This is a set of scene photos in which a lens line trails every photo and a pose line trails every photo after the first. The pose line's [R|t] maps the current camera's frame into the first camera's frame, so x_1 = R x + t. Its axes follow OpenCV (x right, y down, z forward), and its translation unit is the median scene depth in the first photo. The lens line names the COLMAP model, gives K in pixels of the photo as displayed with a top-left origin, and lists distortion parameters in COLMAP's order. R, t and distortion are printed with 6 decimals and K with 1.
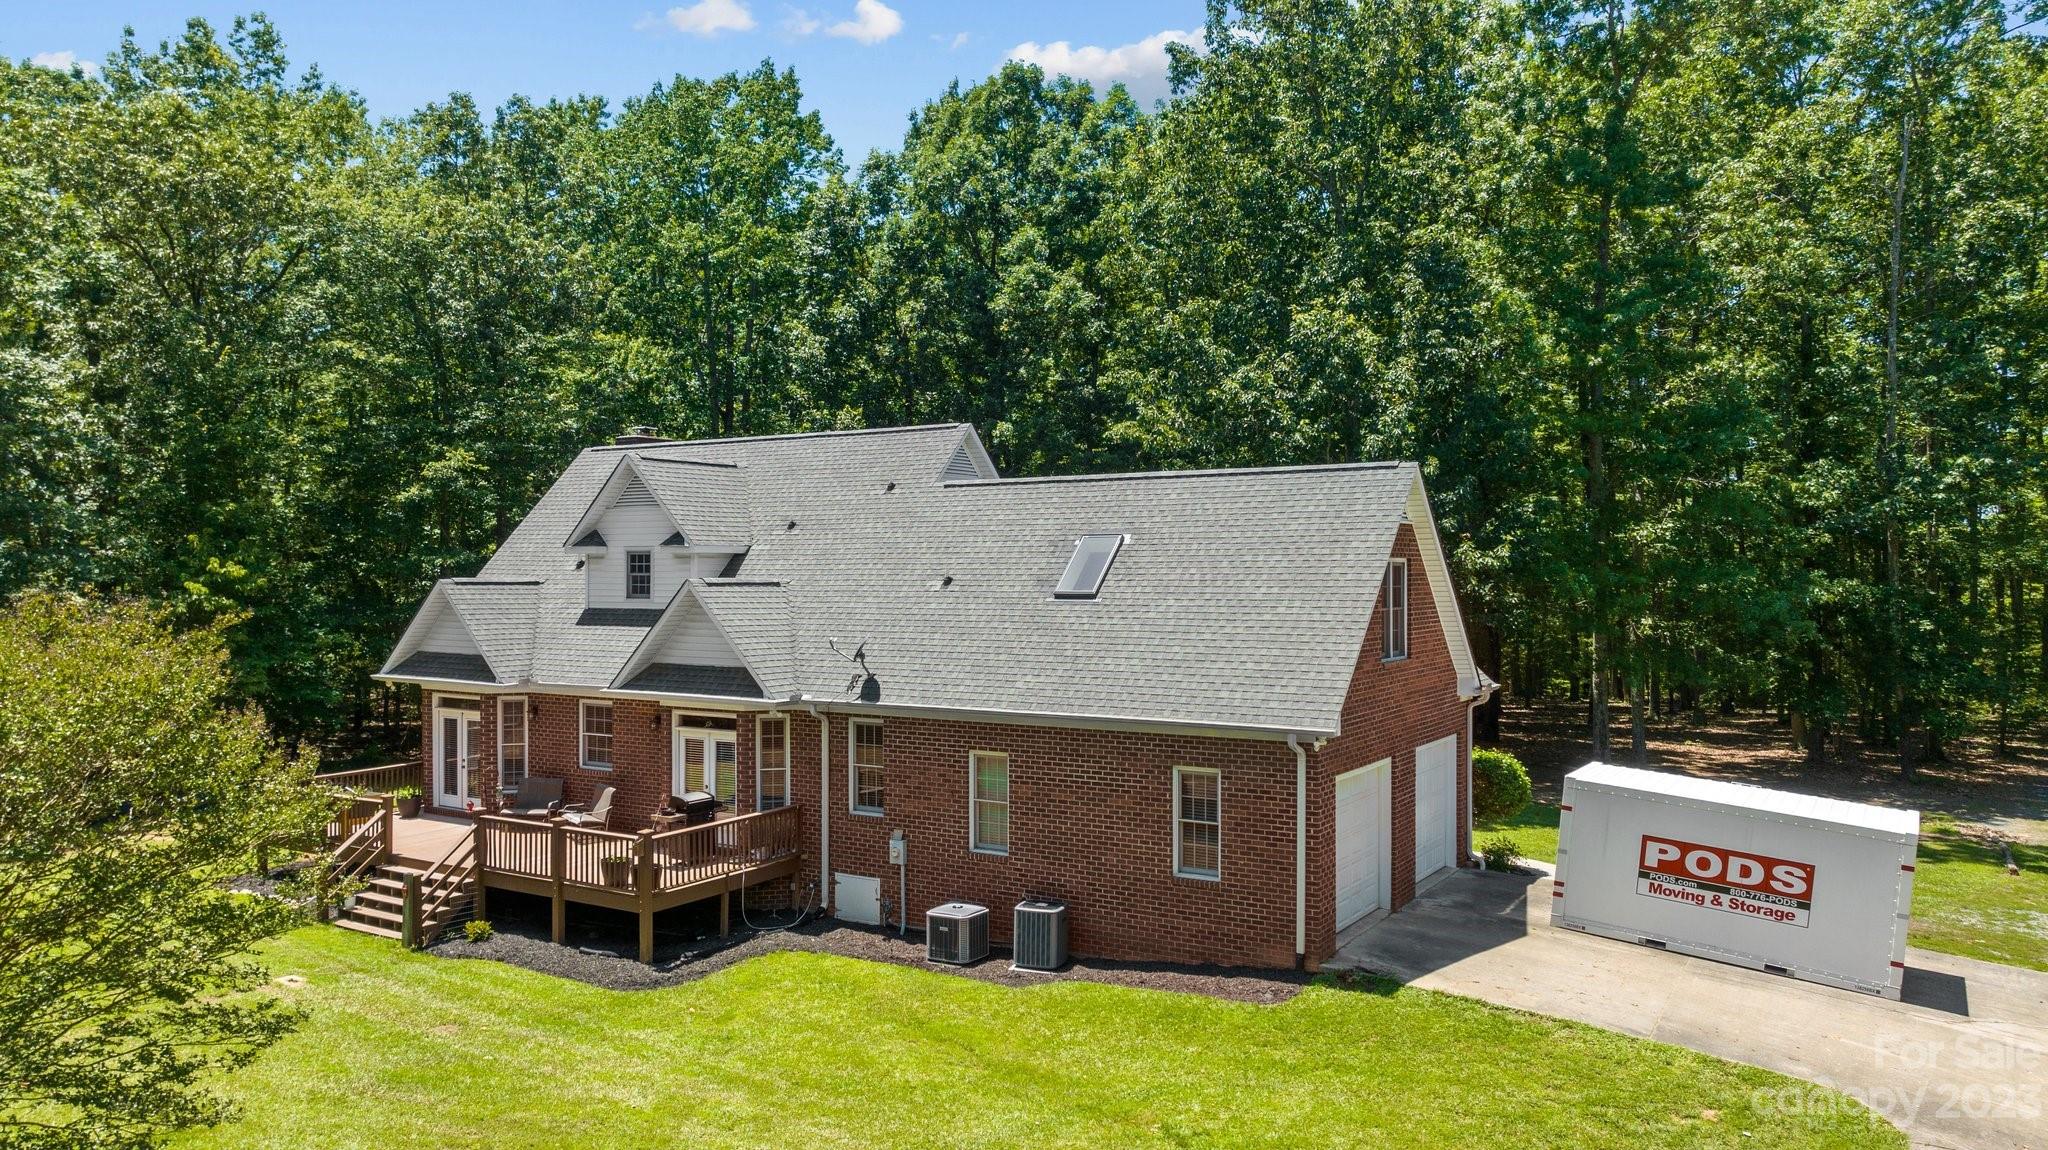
lens RADIAL K [[1429.7, 0, 1019.3], [0, 1429.7, 596.4], [0, 0, 1]] dist [-0.027622, 0.002001]
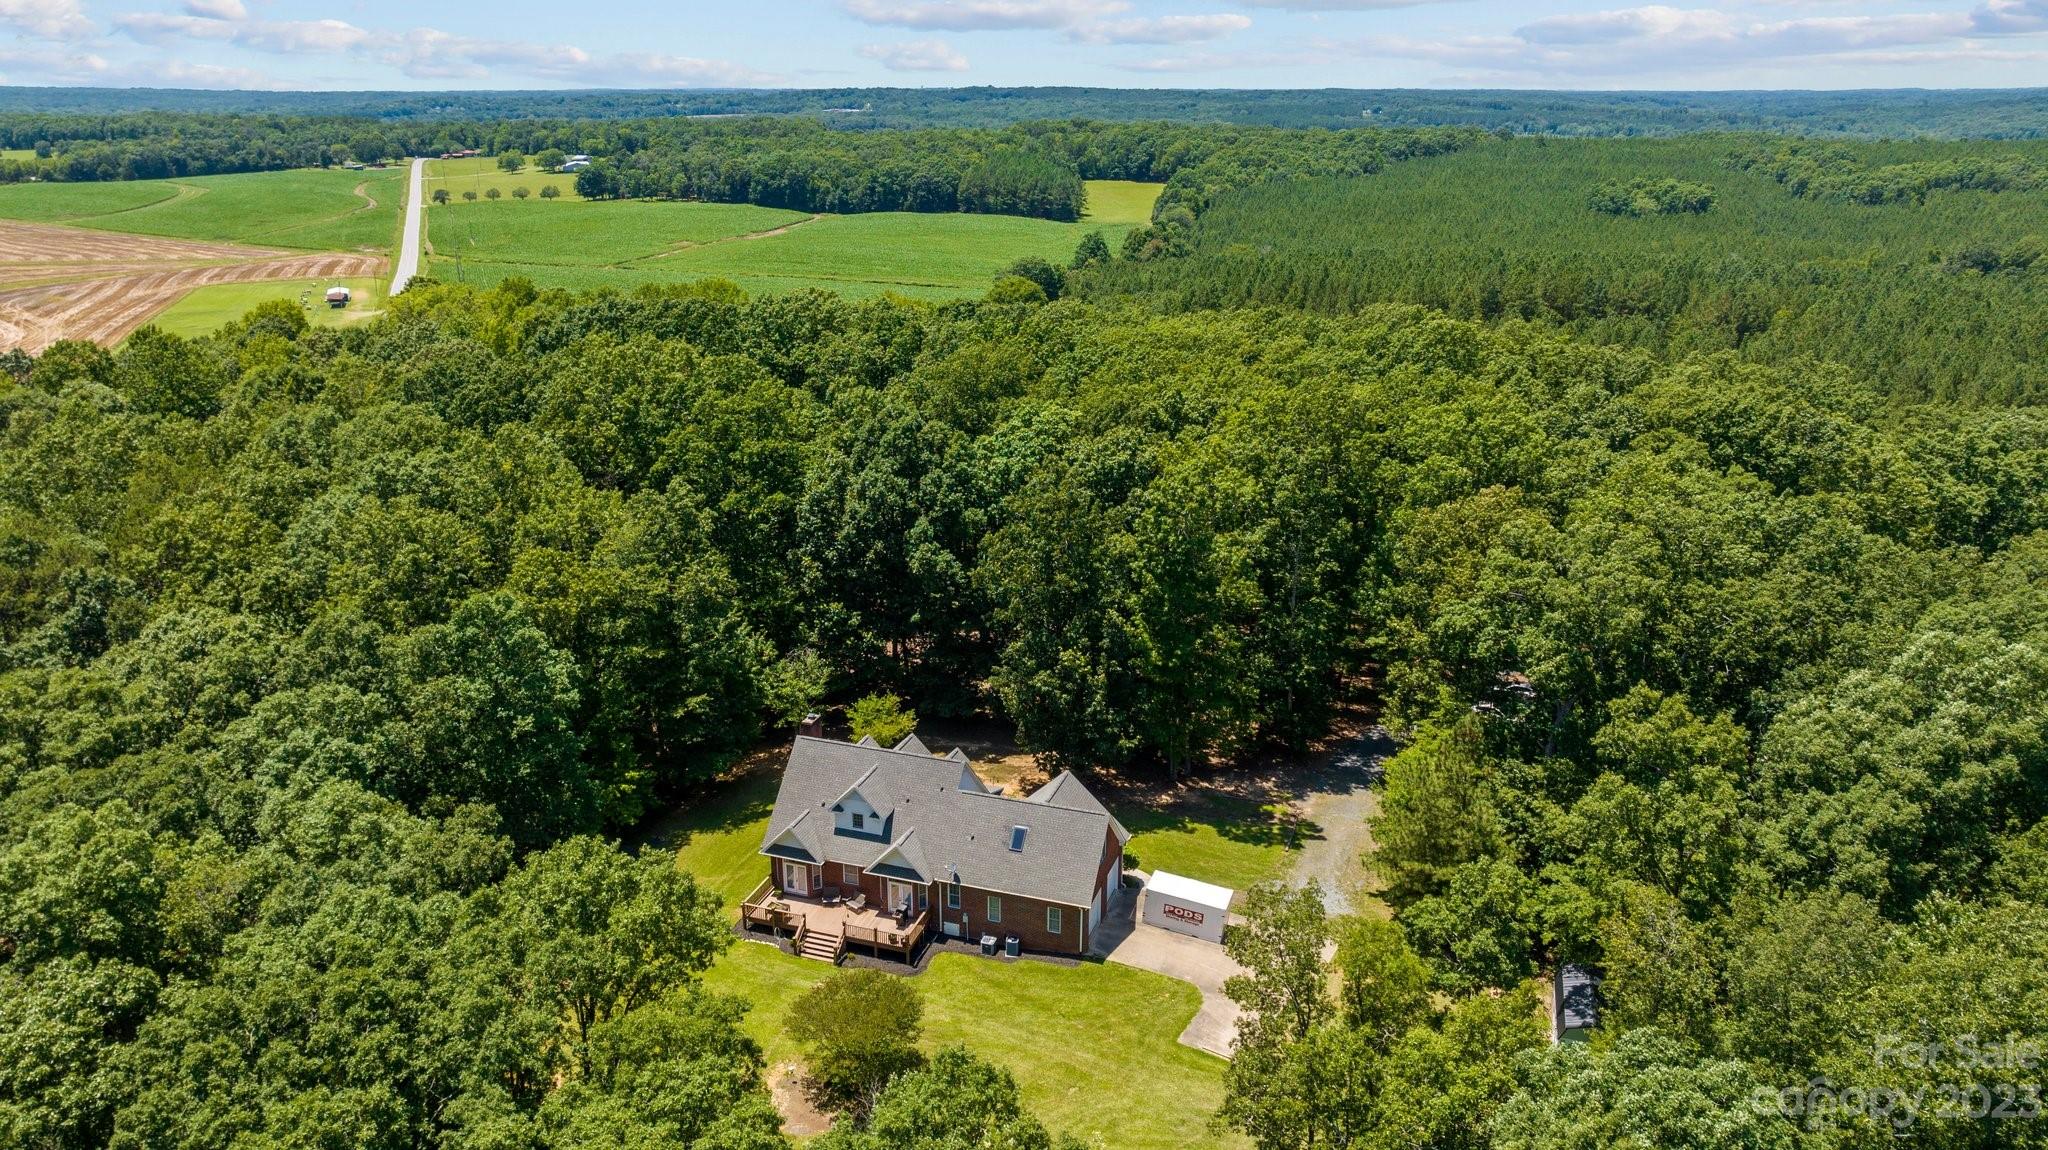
lens RADIAL K [[1450.3, 0, 1018.3], [0, 1450.3, 570.2], [0, 0, 1]] dist [-0.009805, -0.002037]
pose [[0.972077, -0.068808, 0.224347, -0.676973], [-0.001730, 0.953917, 0.300065, -1.655123], [-0.234656, -0.292074, 0.927162, -2.021767]]
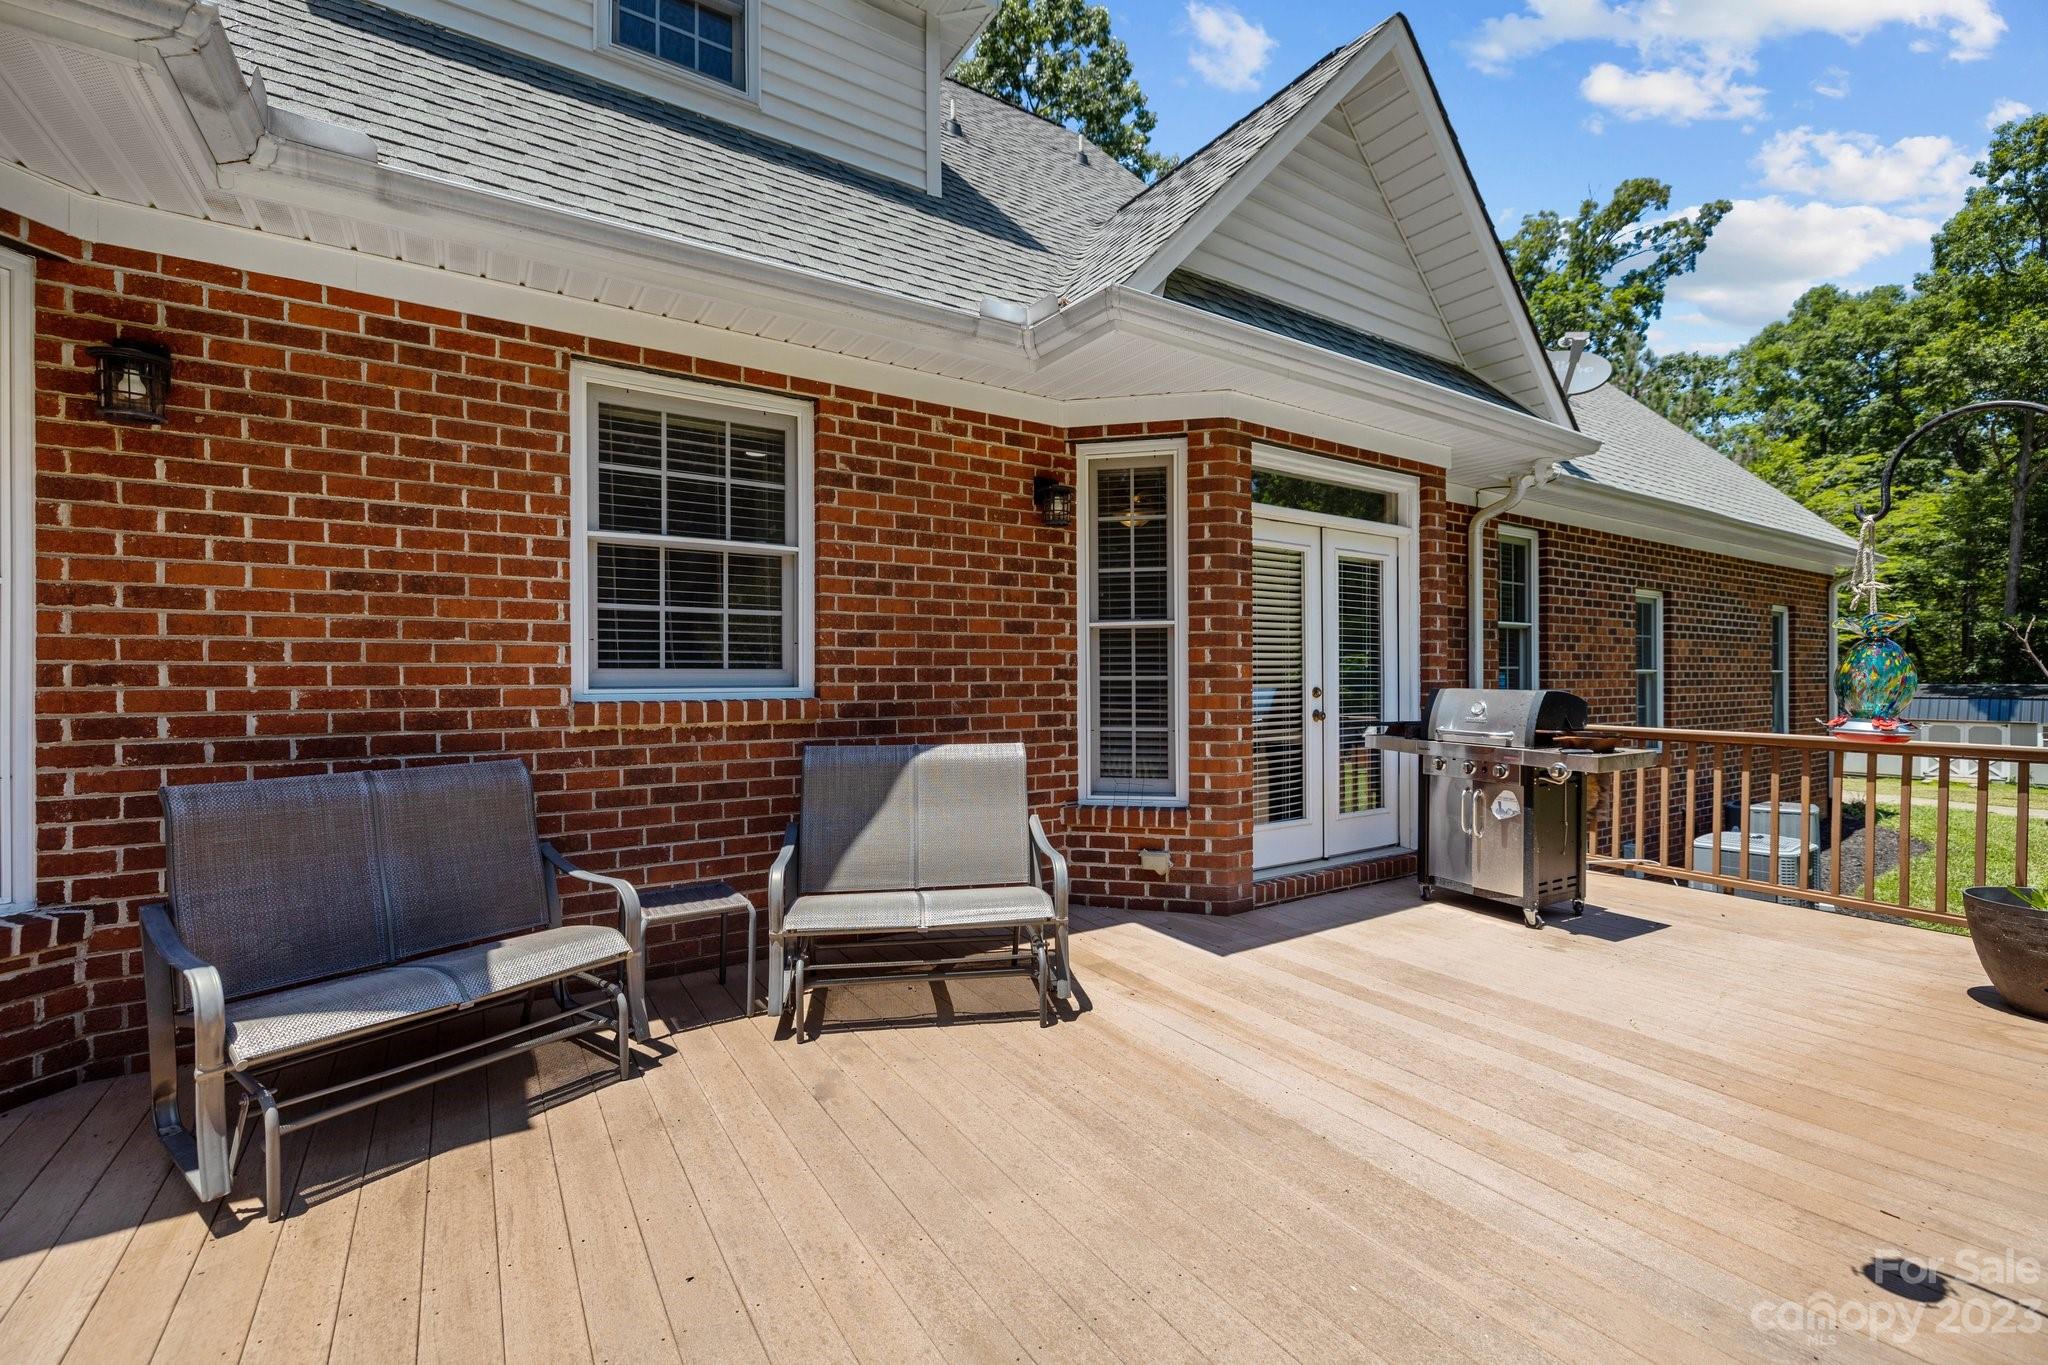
lens RADIAL K [[864.7, 0, 1018.2], [0, 864.7, 674.5], [0, 0, 1]] dist [0.000756, 0.000174]
pose [[0.422820, 0.003303, 0.906207, -0.446012], [0.017117, 0.999786, -0.011630, 0.135257], [-0.906052, 0.020429, 0.422673, 1.014659]]
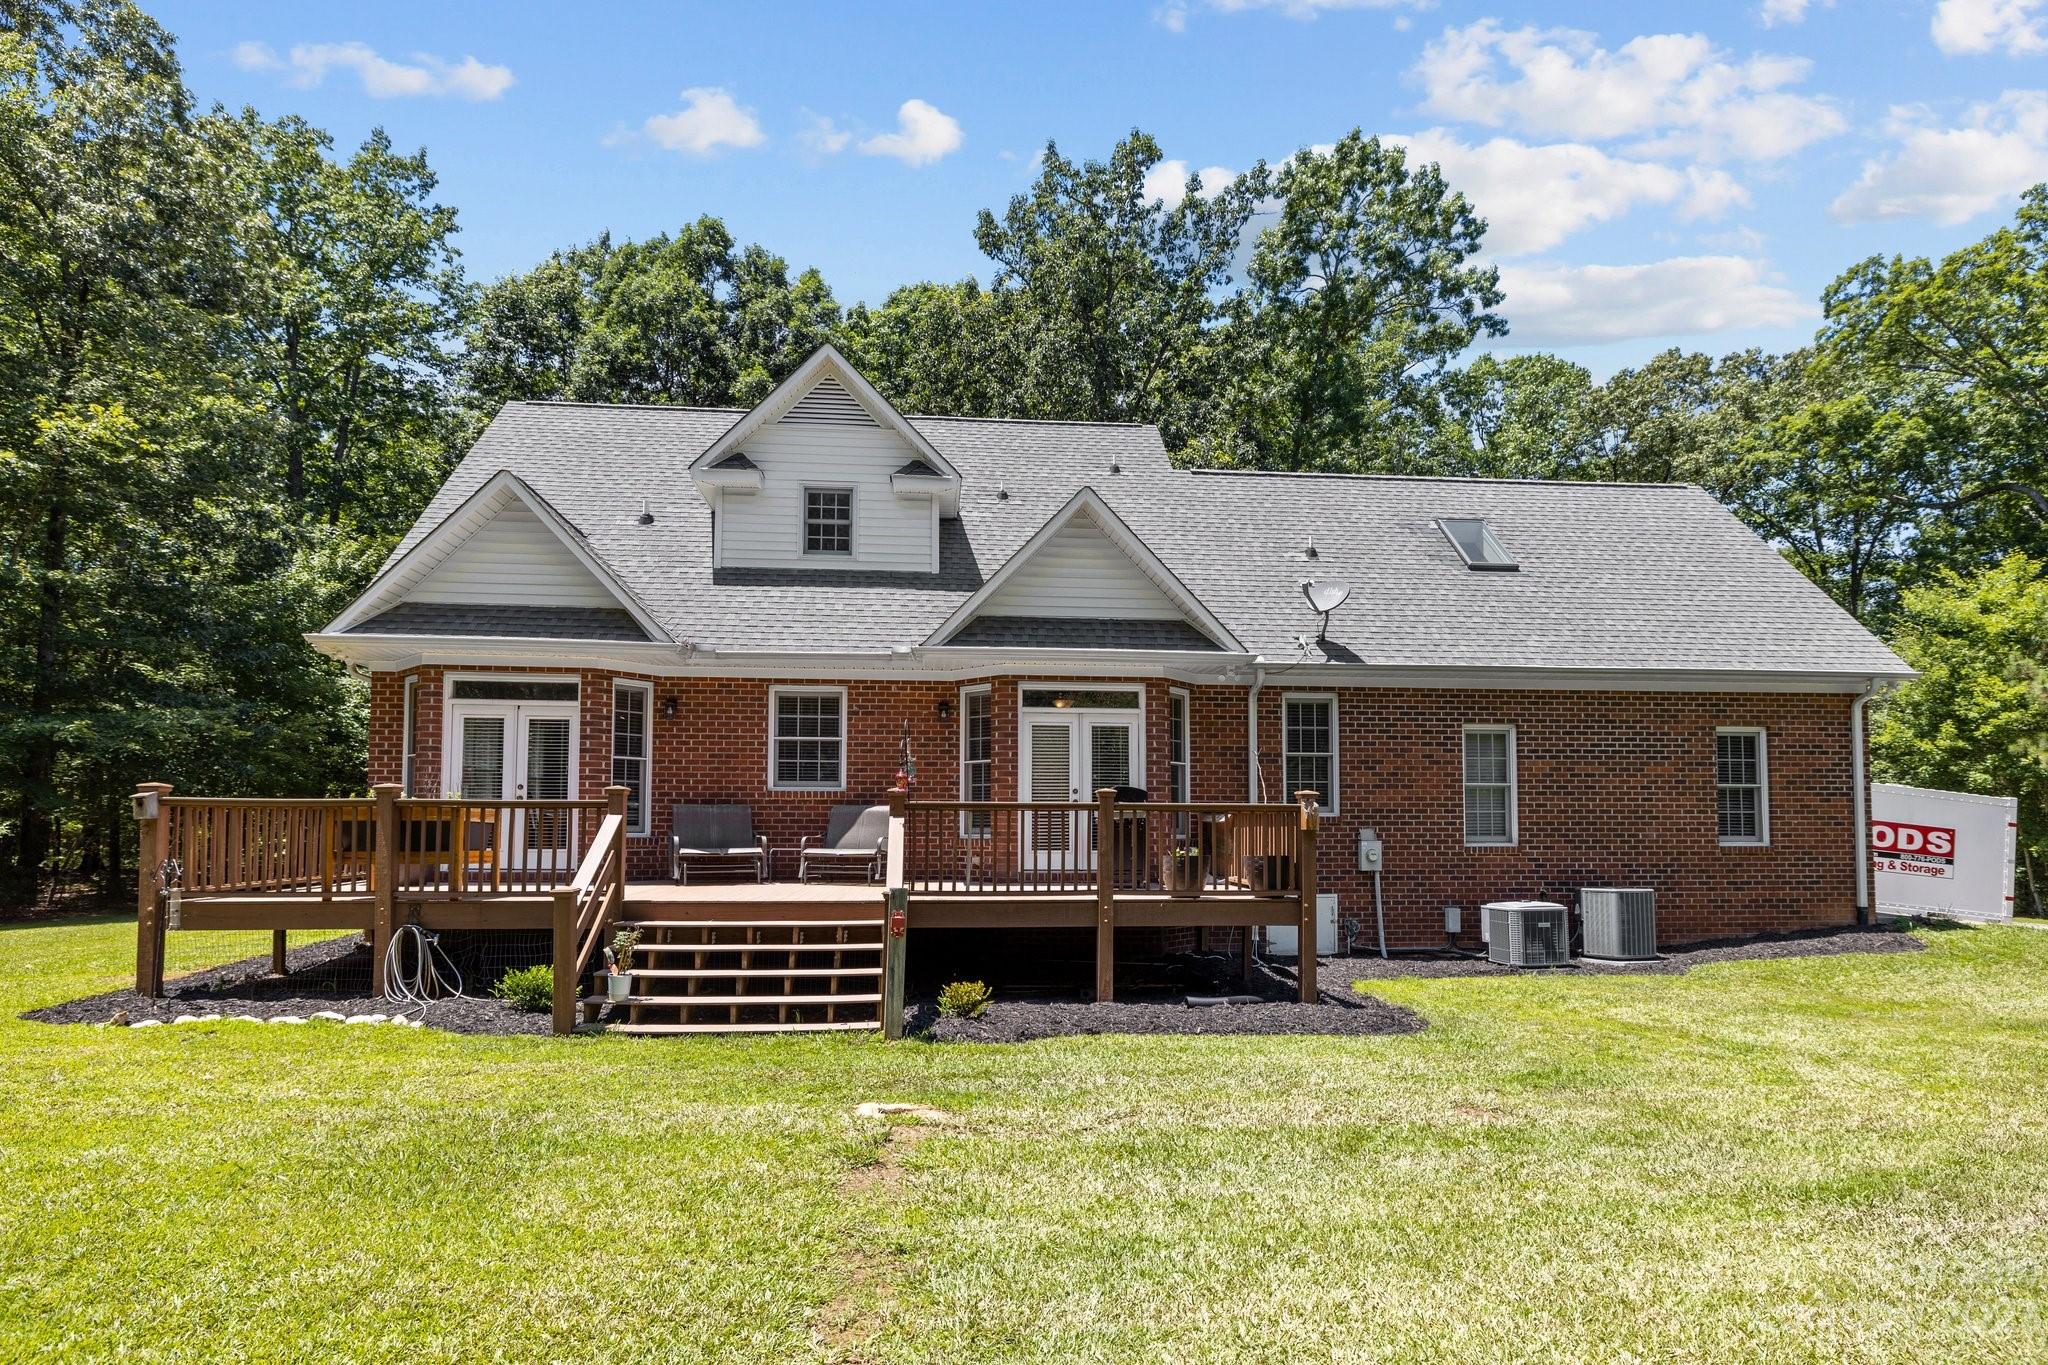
lens RADIAL K [[1038.3, 0, 1024.6], [0, 1038.3, 787.7], [0, 0, 1]] dist [0.004868, 0.000939]
pose [[0.800725, 0.026969, 0.598424, -0.567084], [0.006445, 0.998540, -0.053625, 0.165187], [-0.598997, 0.046796, 0.799383, 0.626374]]
